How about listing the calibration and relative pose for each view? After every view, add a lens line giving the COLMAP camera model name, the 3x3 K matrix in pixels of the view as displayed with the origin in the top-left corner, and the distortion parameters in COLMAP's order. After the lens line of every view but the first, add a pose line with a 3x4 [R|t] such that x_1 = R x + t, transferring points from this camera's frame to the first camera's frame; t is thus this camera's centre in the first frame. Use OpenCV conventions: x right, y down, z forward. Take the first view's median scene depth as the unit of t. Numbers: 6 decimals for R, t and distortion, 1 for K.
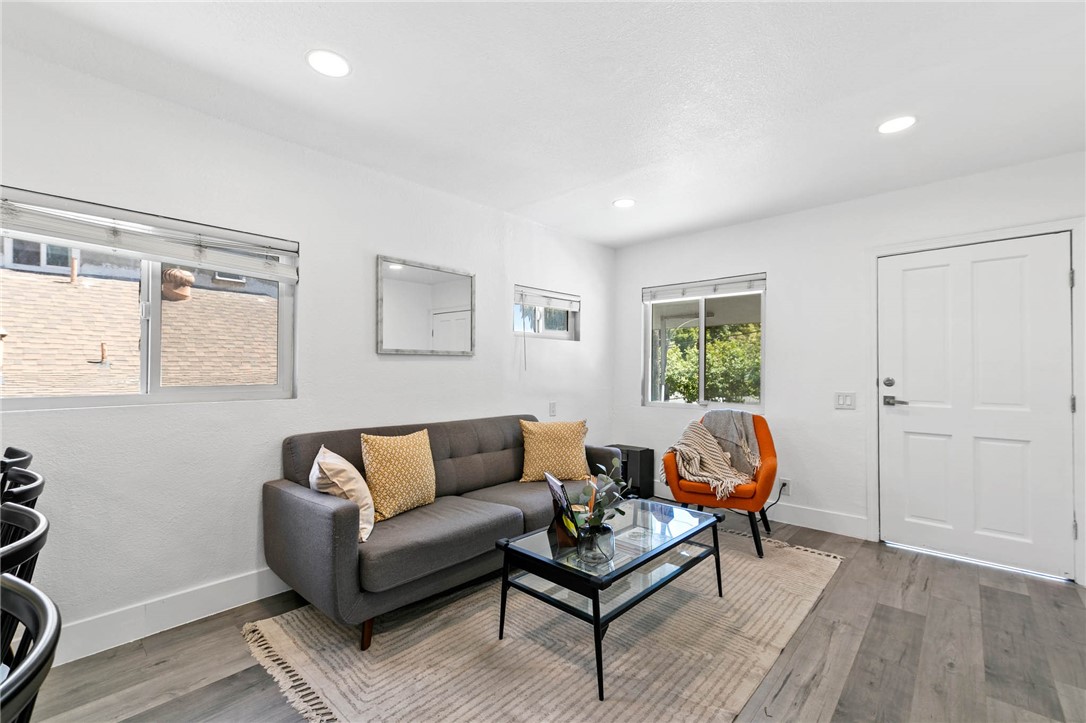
lens RADIAL K [[466.9, 0, 546.6], [0, 466.9, 365.6], [0, 0, 1]] dist [0.009314, 0.000421]
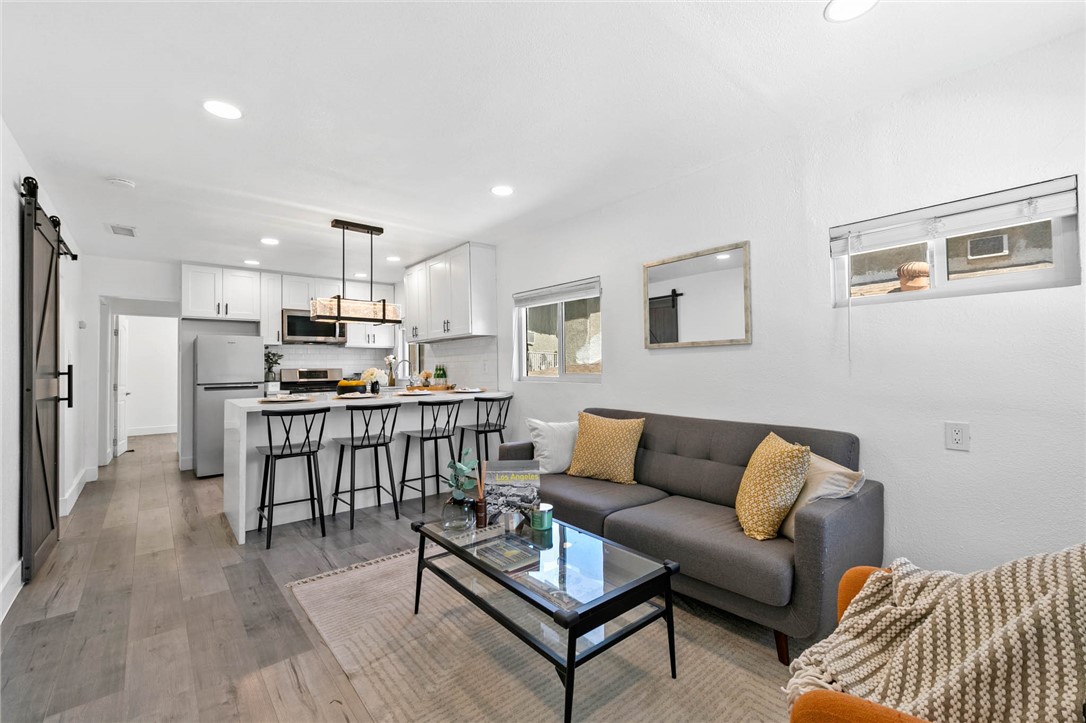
lens RADIAL K [[454.9, 0, 545.1], [0, 454.9, 354.9], [0, 0, 1]] dist [-0.000655, -0.000166]
pose [[-0.122055, -0.022787, -0.992262, 0.702151], [0.021098, 0.999451, -0.025548, 0.011488], [0.992299, -0.024053, -0.121508, 0.790661]]
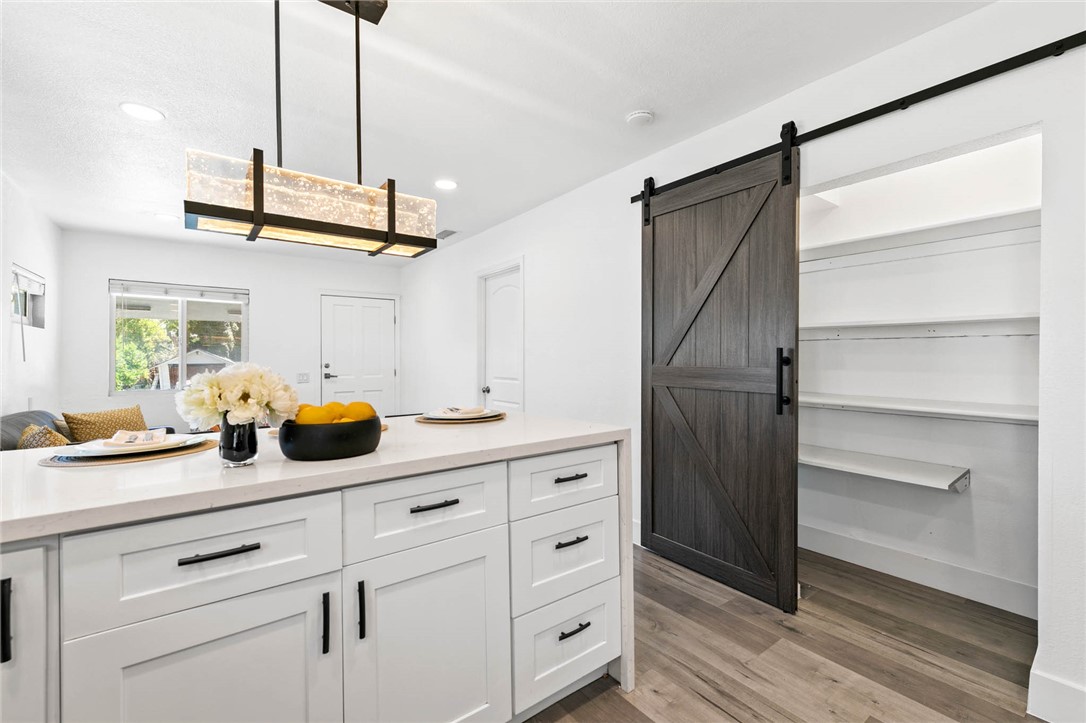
lens RADIAL K [[461.4, 0, 544.8], [0, 461.4, 358.5], [0, 0, 1]] dist [-0.000919, 0.000495]
pose [[0.181765, -0.003734, 0.983335, -0.846526], [-0.001381, 0.999991, 0.004052, -0.000260], [-0.983341, -0.002094, 0.181758, -0.143633]]
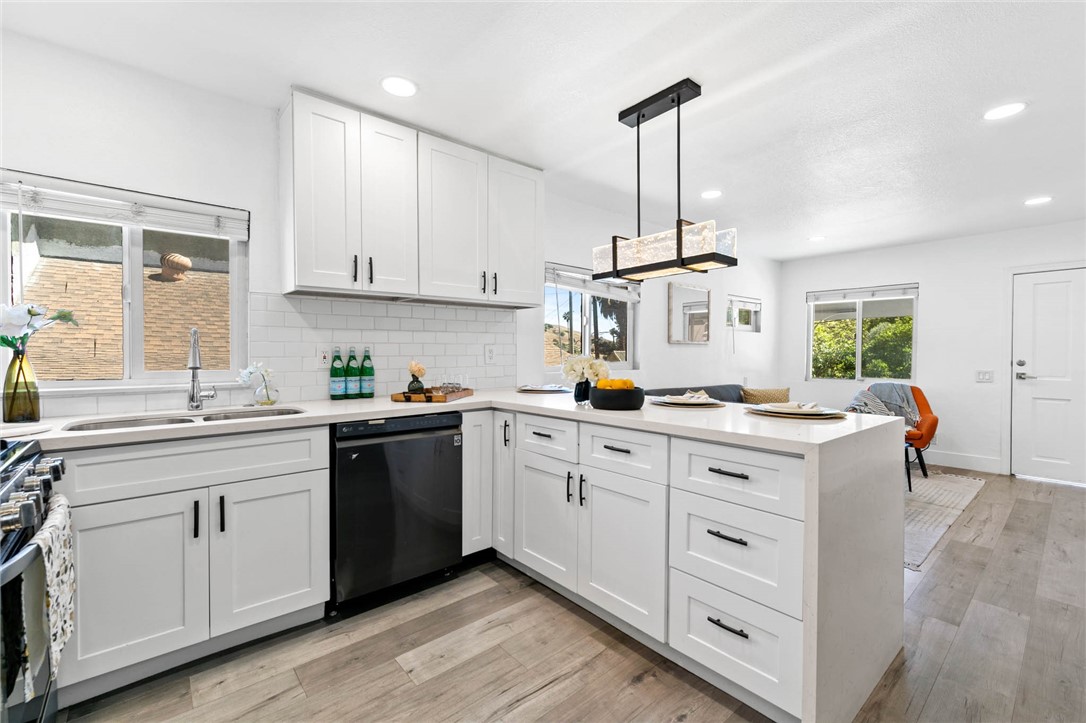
lens RADIAL K [[461.4, 0, 544.8], [0, 461.4, 358.5], [0, 0, 1]] dist [-0.000919, 0.000495]
pose [[0.991760, 0.004495, -0.128035, -0.512982], [-0.002127, 0.999824, 0.018629, -0.001202], [0.128096, -0.018203, 0.991595, -0.560294]]
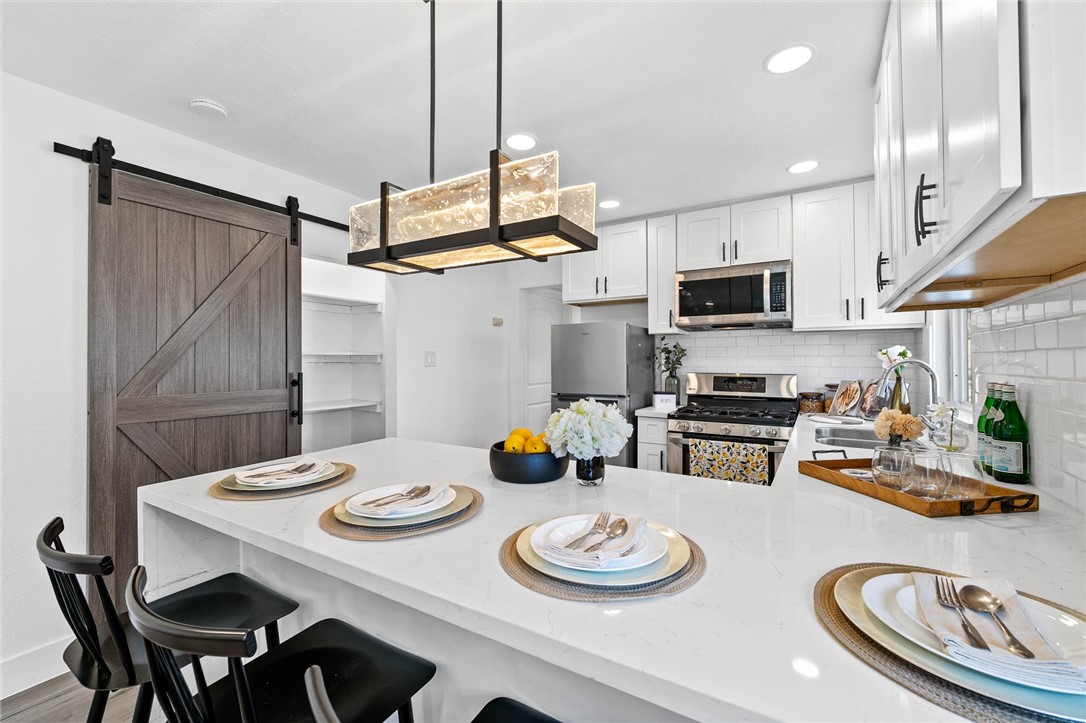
lens RADIAL K [[461.4, 0, 544.8], [0, 461.4, 358.5], [0, 0, 1]] dist [-0.000919, 0.000495]
pose [[-0.980700, 0.005309, -0.195447, -0.421646], [0.007381, 0.999924, -0.009872, -0.027214], [0.195380, -0.011124, -0.980664, 0.547846]]
